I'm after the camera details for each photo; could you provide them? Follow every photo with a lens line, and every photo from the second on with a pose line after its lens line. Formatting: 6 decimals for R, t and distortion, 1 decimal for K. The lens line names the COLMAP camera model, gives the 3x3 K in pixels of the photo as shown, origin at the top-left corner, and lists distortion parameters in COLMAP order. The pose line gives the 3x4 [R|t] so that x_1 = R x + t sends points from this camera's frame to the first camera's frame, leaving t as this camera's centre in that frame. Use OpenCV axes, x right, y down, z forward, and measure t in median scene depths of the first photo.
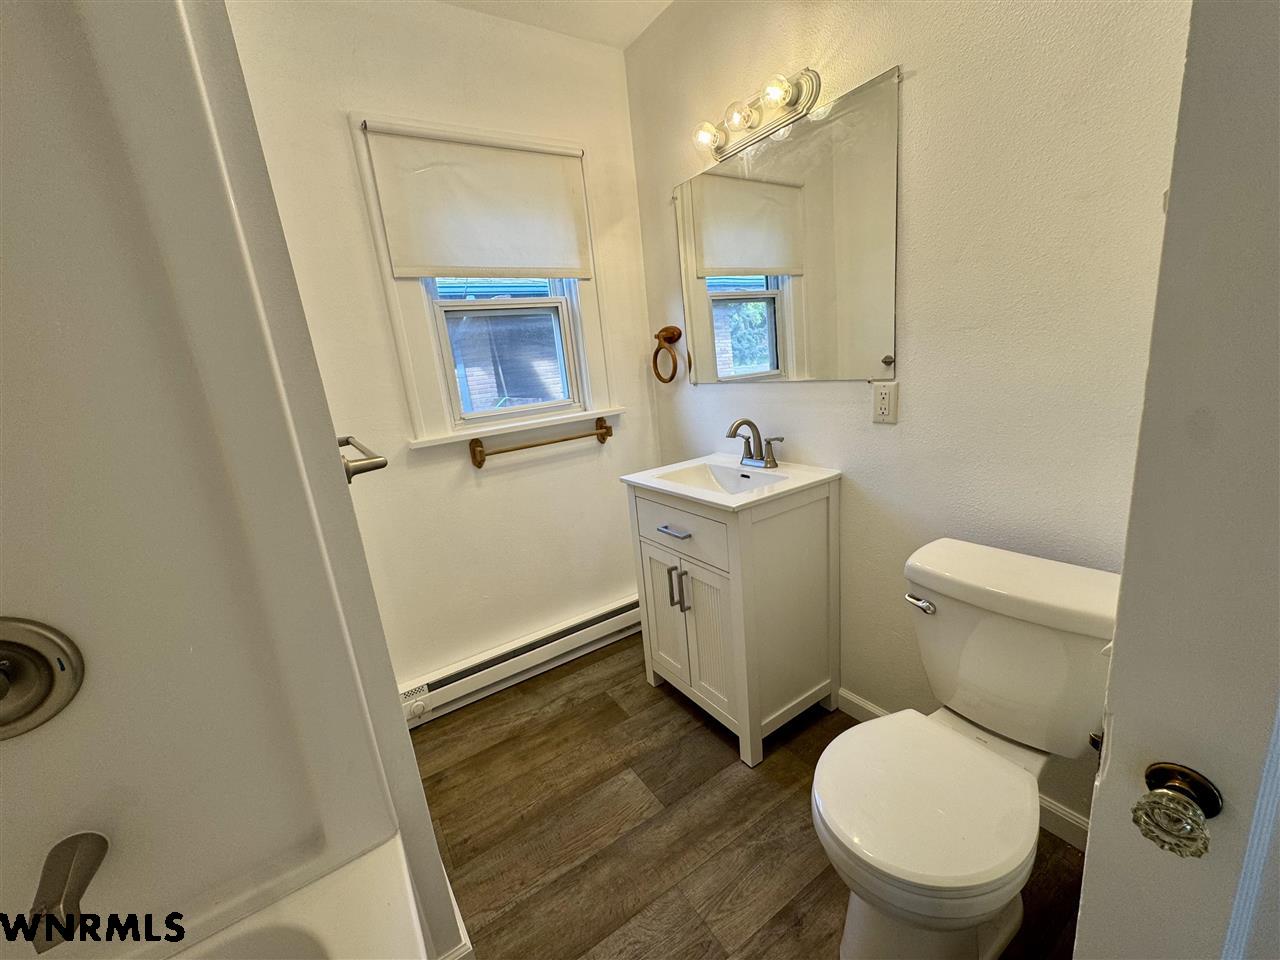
lens RADIAL K [[511.4, 0, 641.9], [0, 511.4, 479.8], [0, 0, 1]] dist [-0.002548, -0.000319]
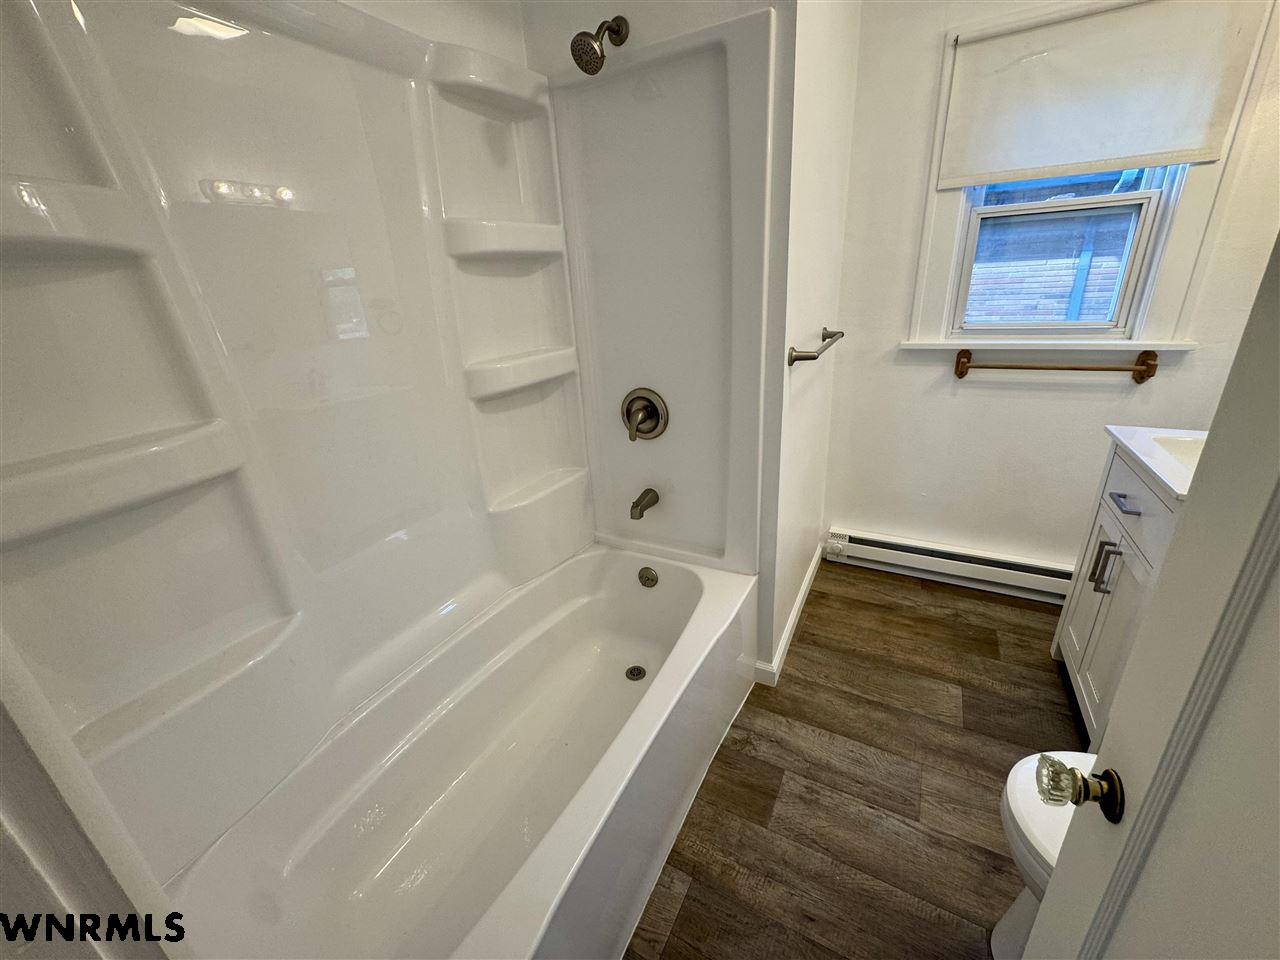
lens RADIAL K [[511.4, 0, 640.3], [0, 511.4, 480.6], [0, 0, 1]] dist [-0.002548, -0.000319]
pose [[0.475074, 0.383735, -0.791866, 0.304917], [-0.198479, 0.923442, 0.328421, -0.046483], [0.857270, 0.001144, 0.514866, -0.113156]]
